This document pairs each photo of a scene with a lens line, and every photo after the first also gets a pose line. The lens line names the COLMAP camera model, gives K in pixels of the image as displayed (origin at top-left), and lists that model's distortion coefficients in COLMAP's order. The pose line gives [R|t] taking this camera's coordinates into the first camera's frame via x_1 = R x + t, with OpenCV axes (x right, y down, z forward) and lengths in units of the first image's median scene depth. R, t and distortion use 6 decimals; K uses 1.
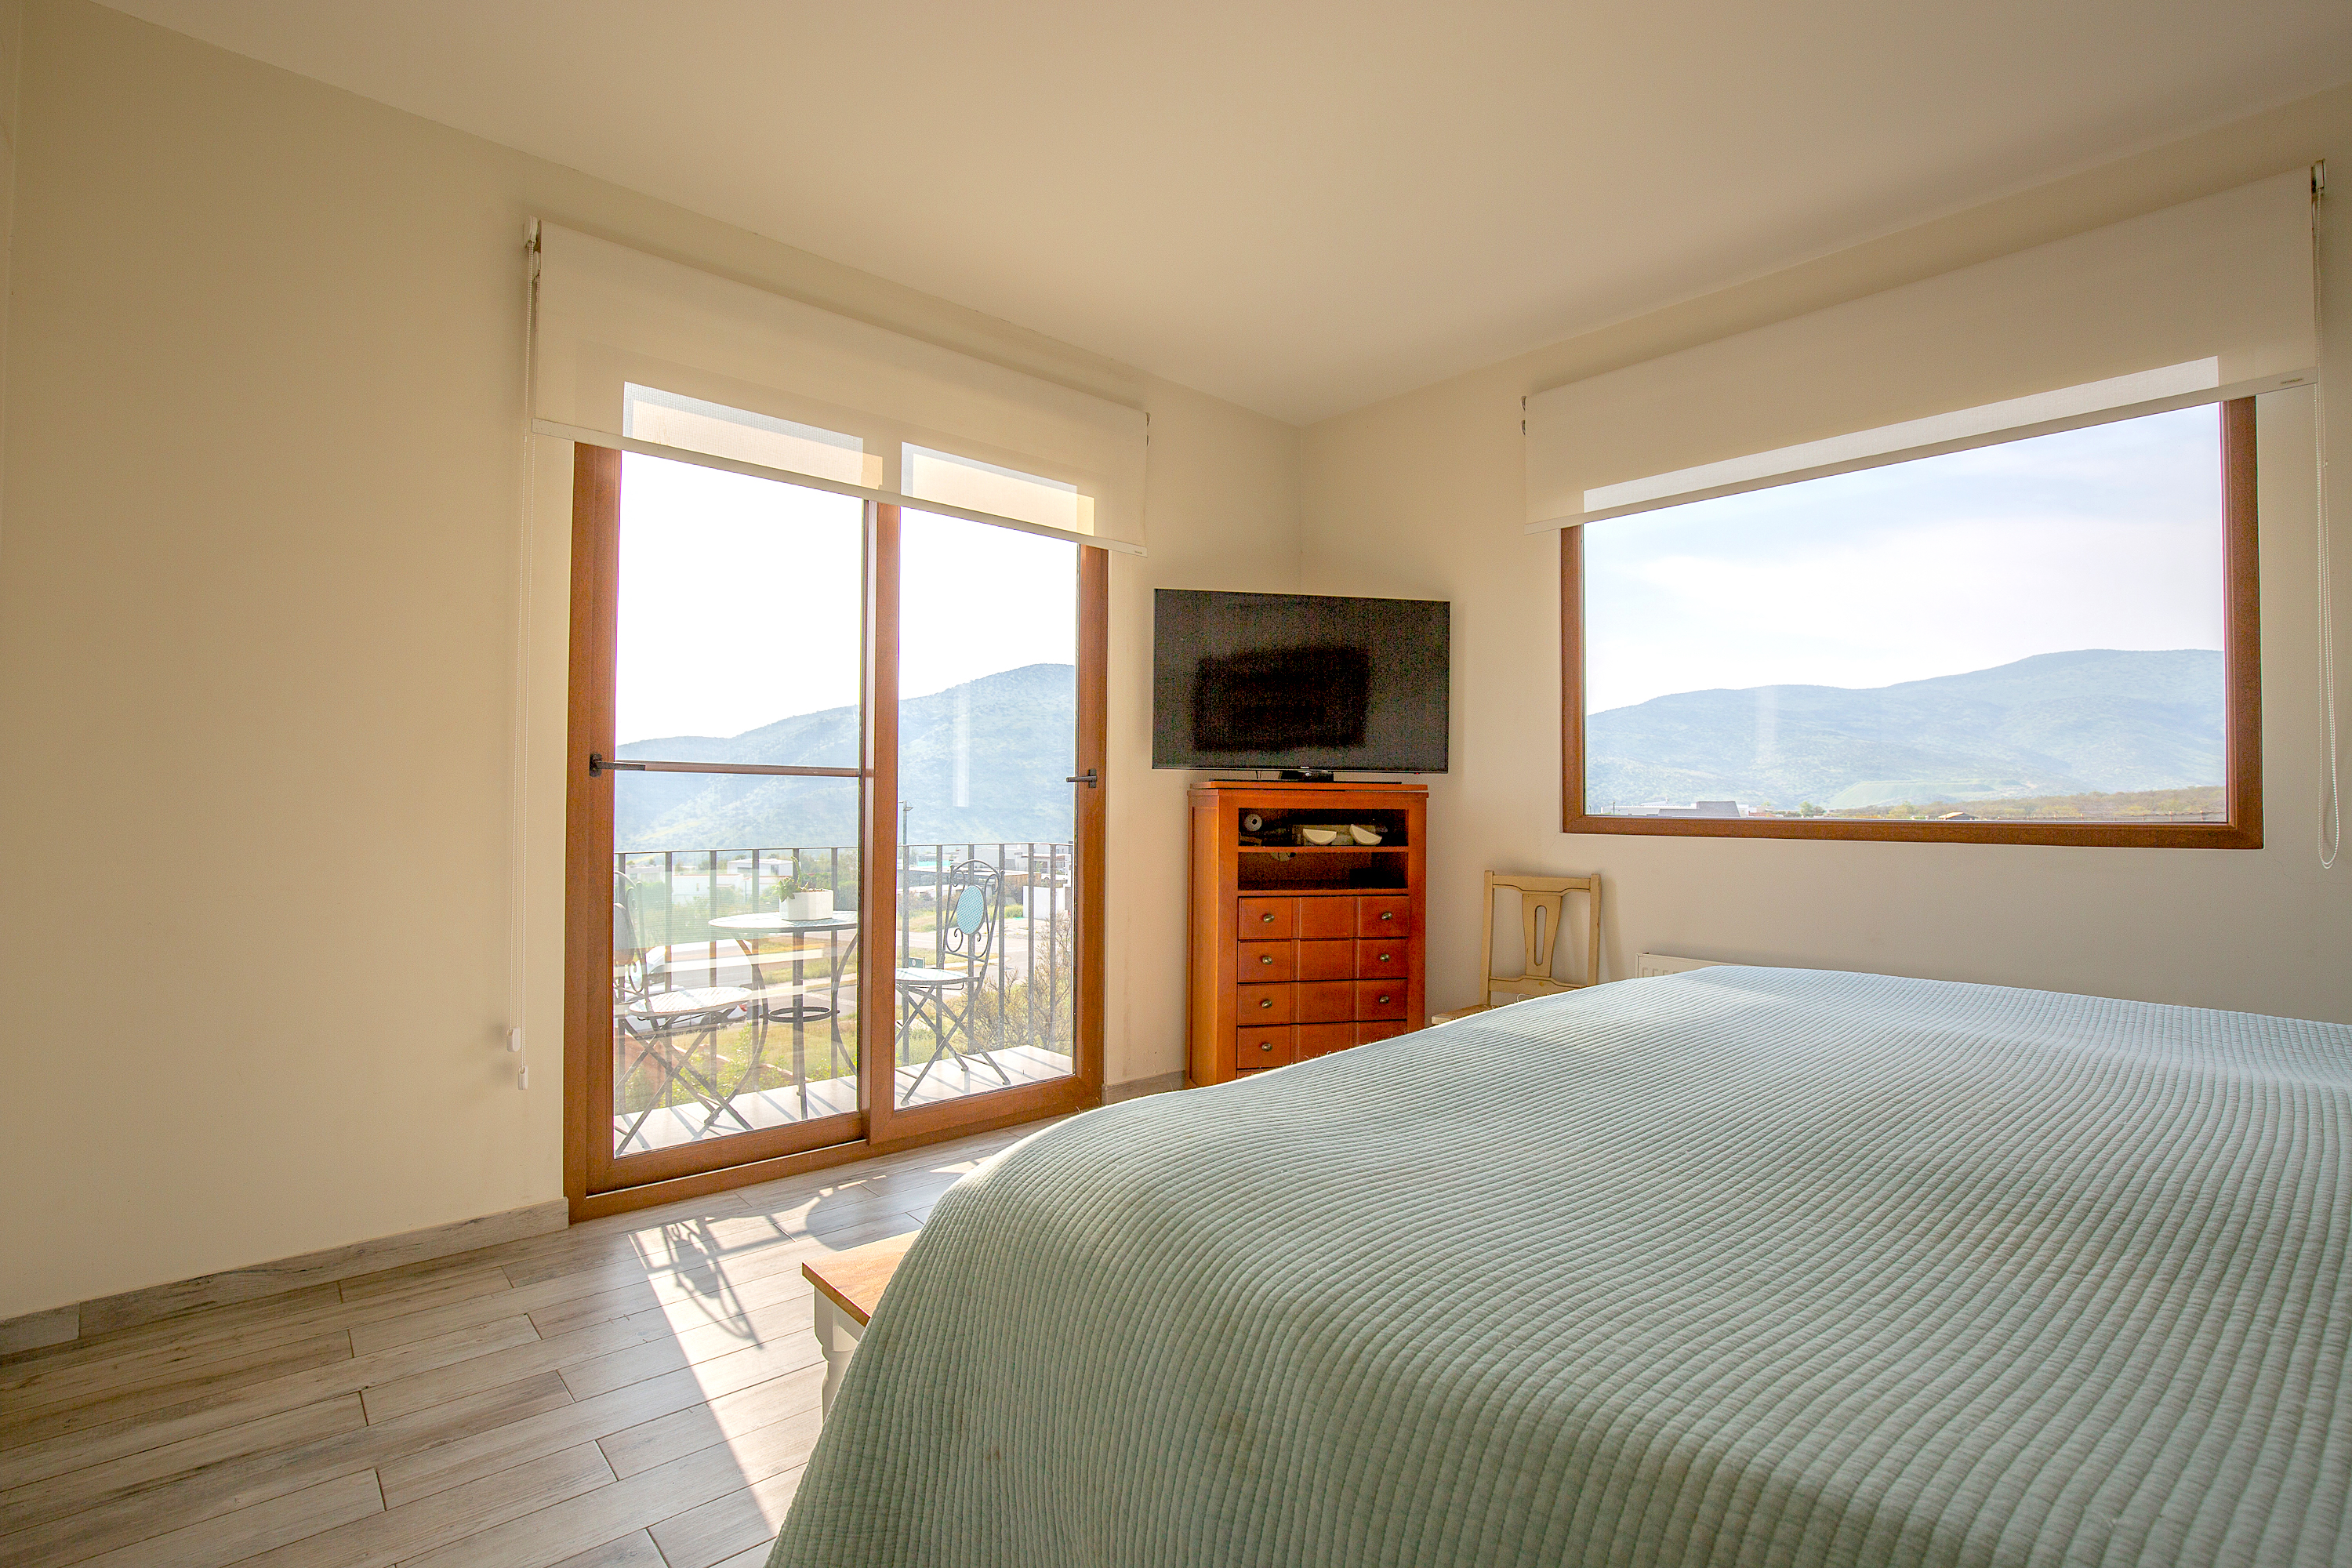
lens RADIAL K [[1100.4, 0, 1197.8], [0, 1100.4, 778.6], [0, 0, 1]] dist [-0.000749, -0.000333]
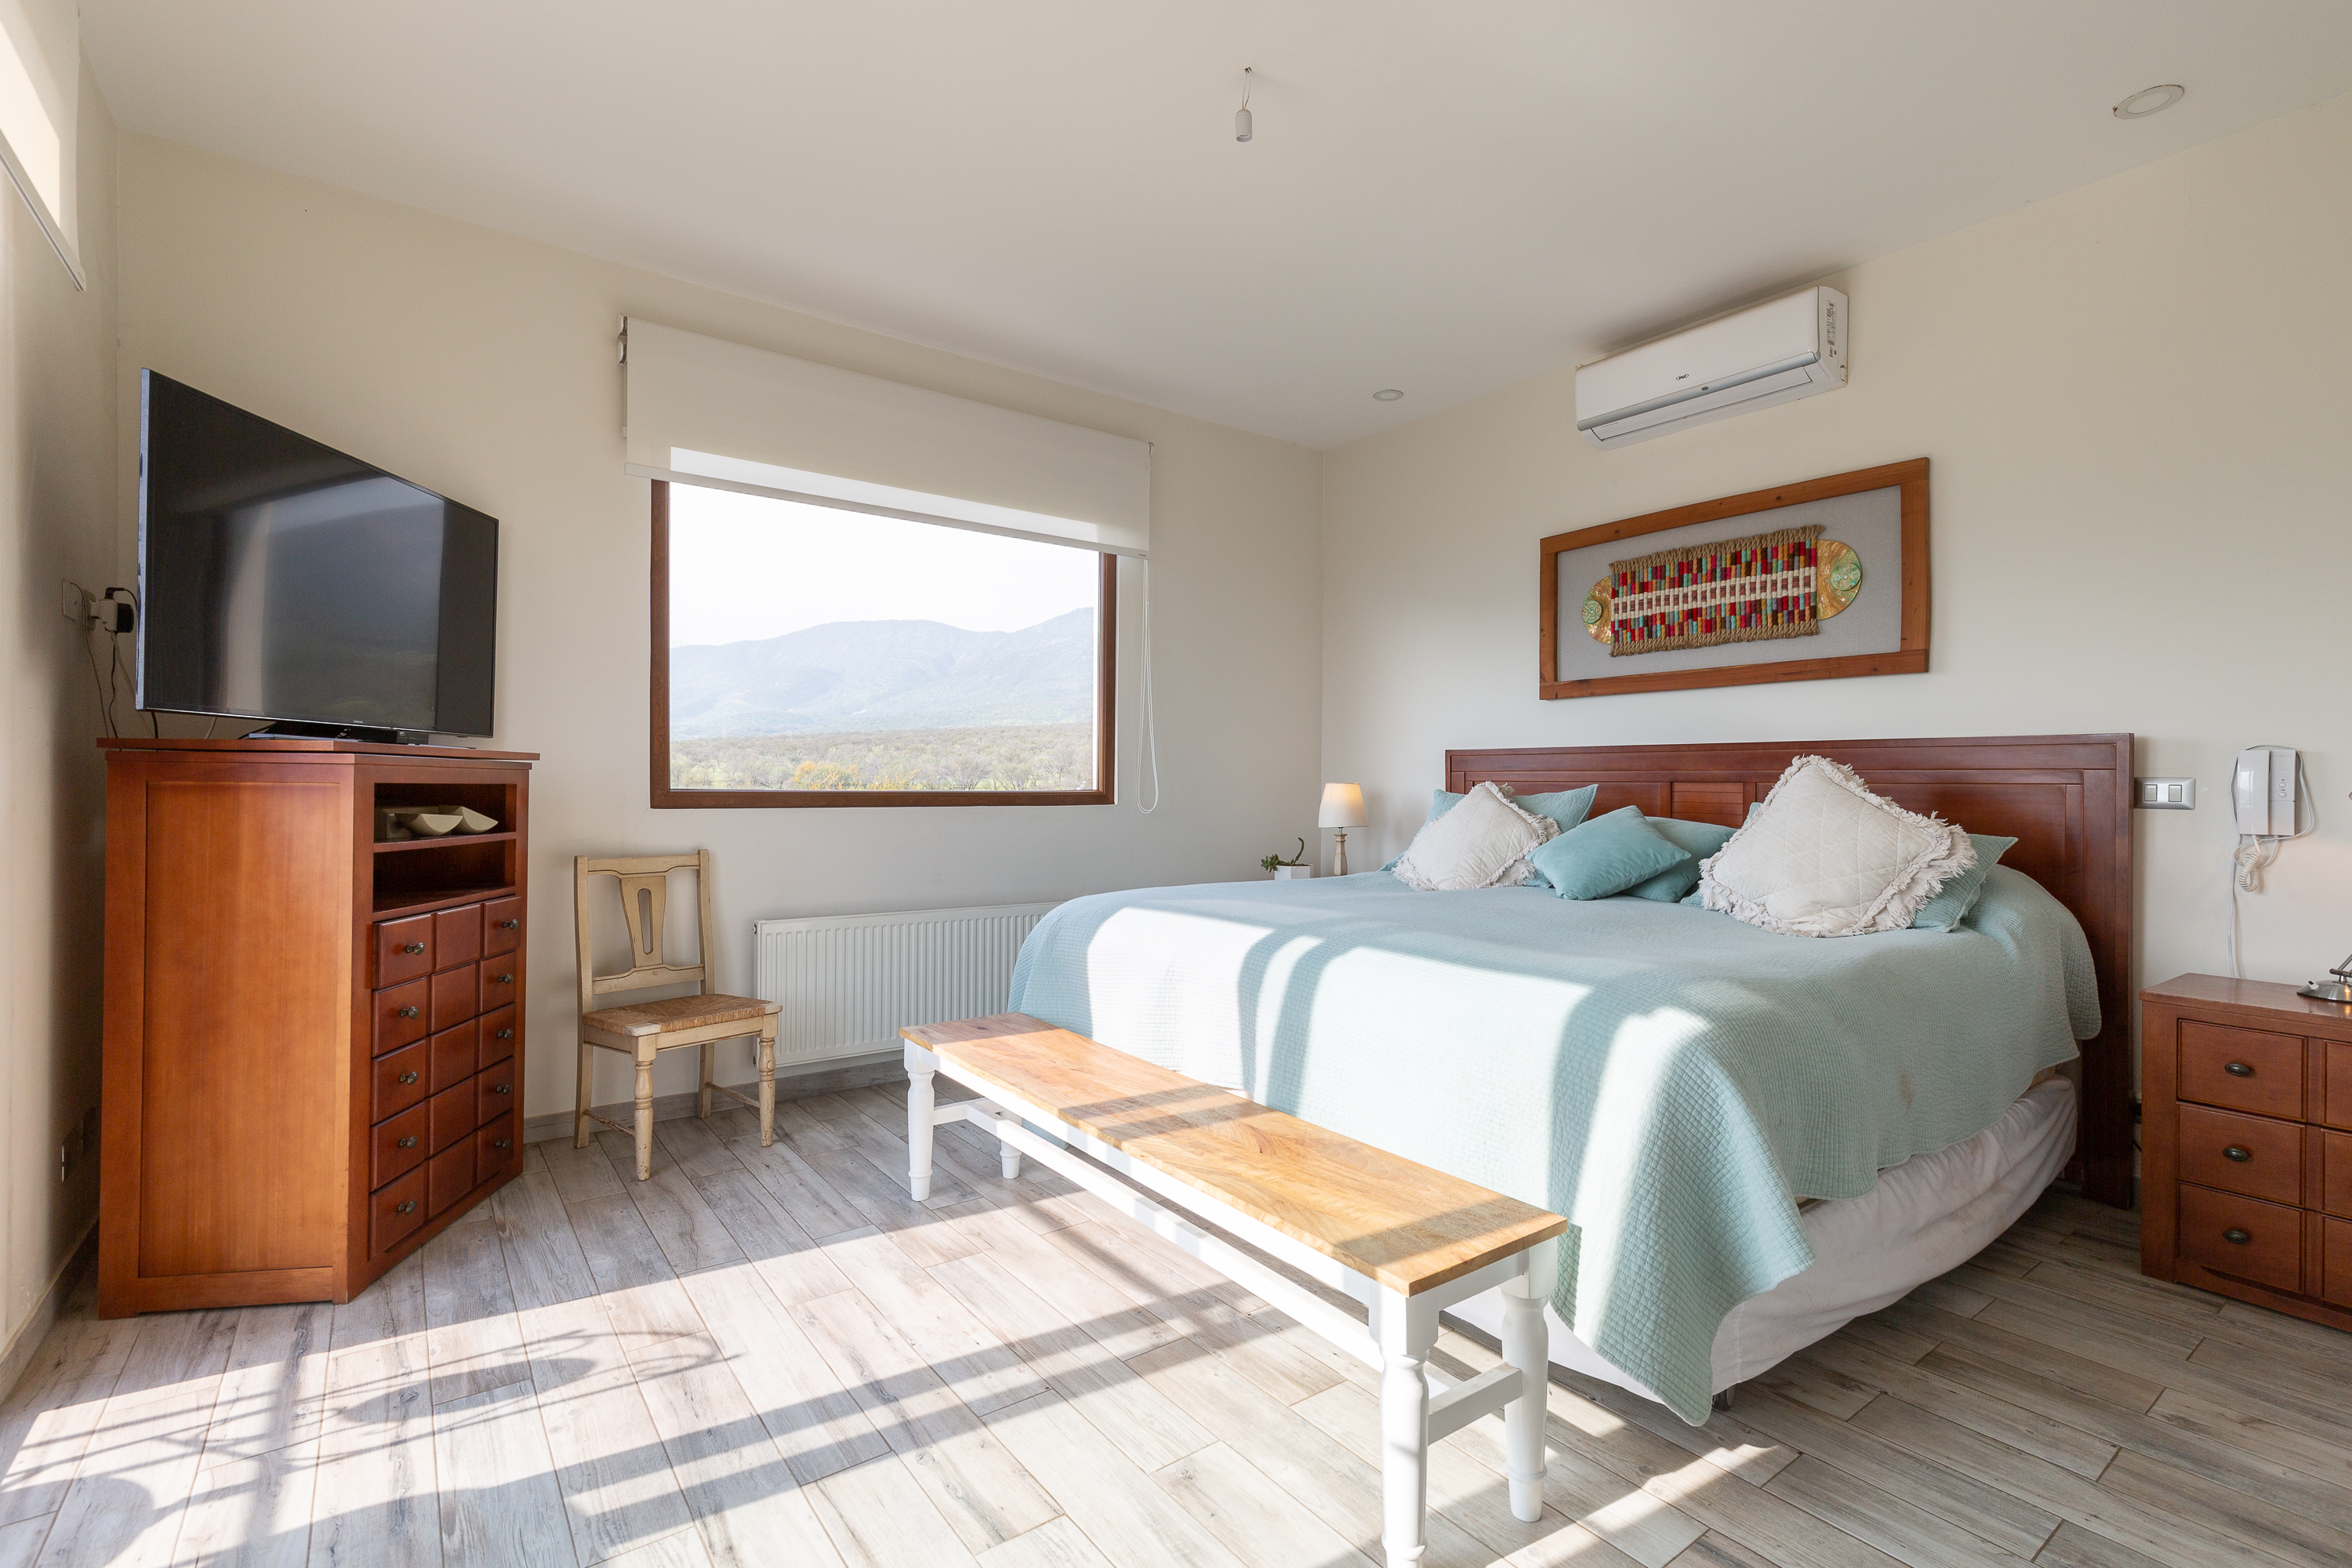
lens RADIAL K [[1100.4, 0, 1197.8], [0, 1100.4, 778.6], [0, 0, 1]] dist [-0.000749, -0.000333]
pose [[0.095079, 0.000453, 0.995470, -0.547848], [-0.028754, 0.999584, 0.002291, 0.008584], [-0.995054, -0.028841, 0.095052, 0.454345]]
